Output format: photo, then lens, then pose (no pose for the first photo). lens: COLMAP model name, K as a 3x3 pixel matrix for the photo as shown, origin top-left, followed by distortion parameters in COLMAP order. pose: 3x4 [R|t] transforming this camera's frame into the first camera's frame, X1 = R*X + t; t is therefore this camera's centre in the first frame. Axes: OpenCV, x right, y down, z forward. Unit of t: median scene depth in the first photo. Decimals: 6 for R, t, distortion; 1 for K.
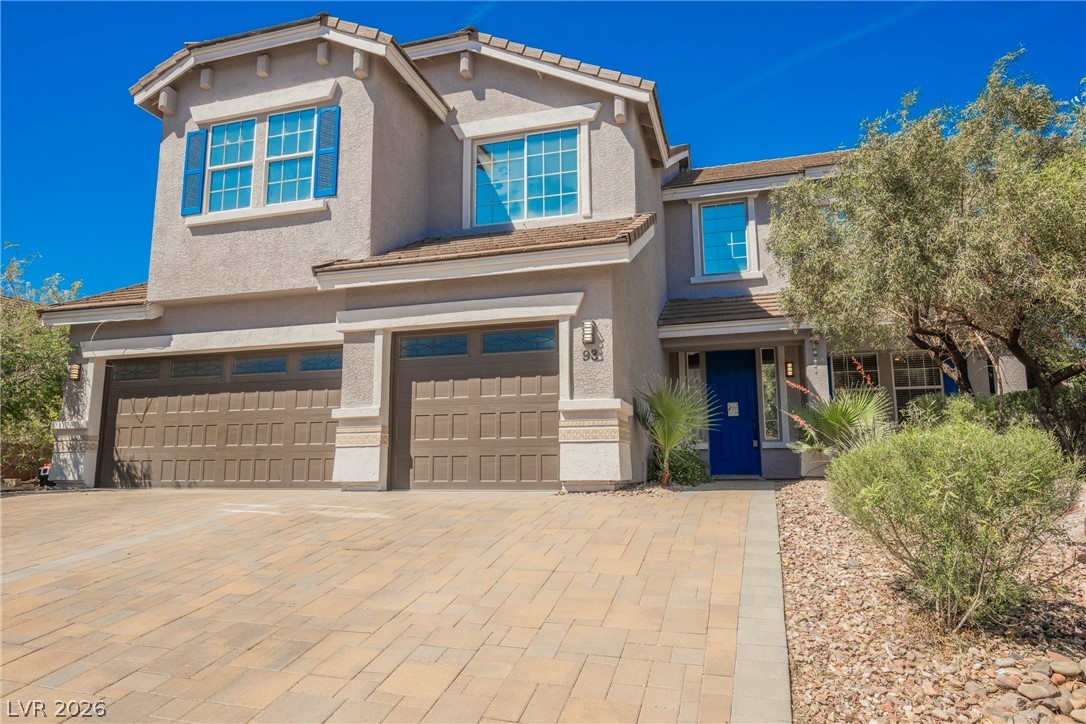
lens RADIAL K [[708.1, 0, 542.0], [0, 708.1, 360.9], [0, 0, 1]] dist [-0.004626, 0.000885]
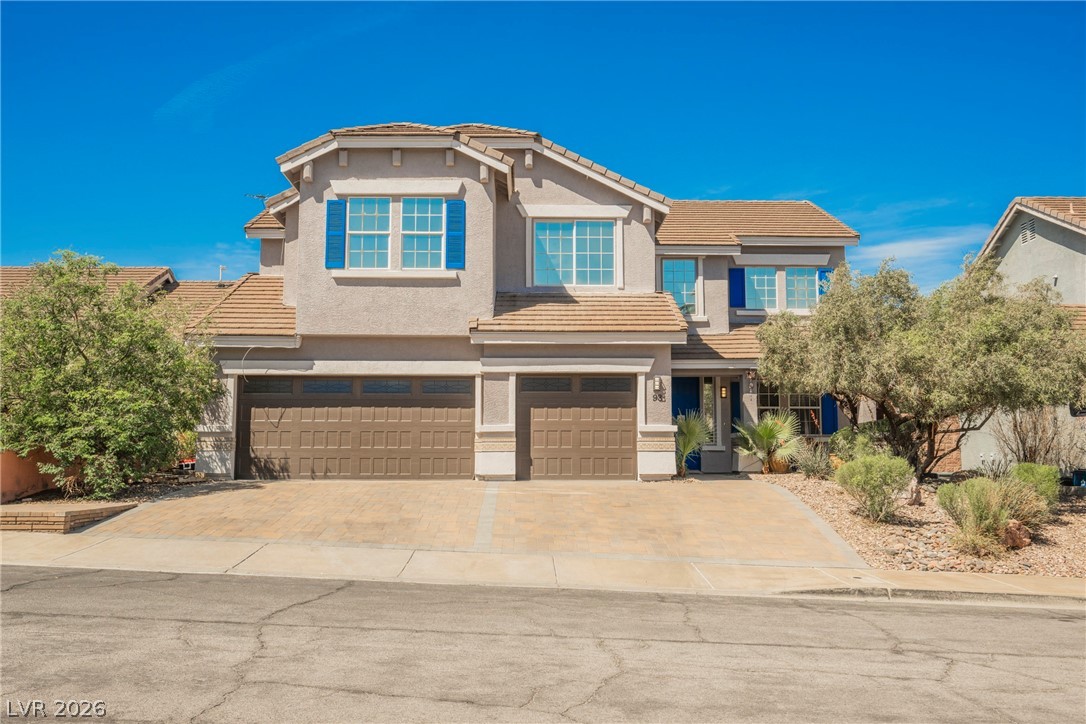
lens RADIAL K [[978.8, 0, 543.5], [0, 978.8, 362.3], [0, 0, 1]] dist [-0.020730, -0.006586]
pose [[0.950881, 0.036524, 0.307394, -0.678779], [-0.053174, 0.997527, 0.045961, -0.138652], [-0.304955, -0.060049, 0.950472, -0.817213]]
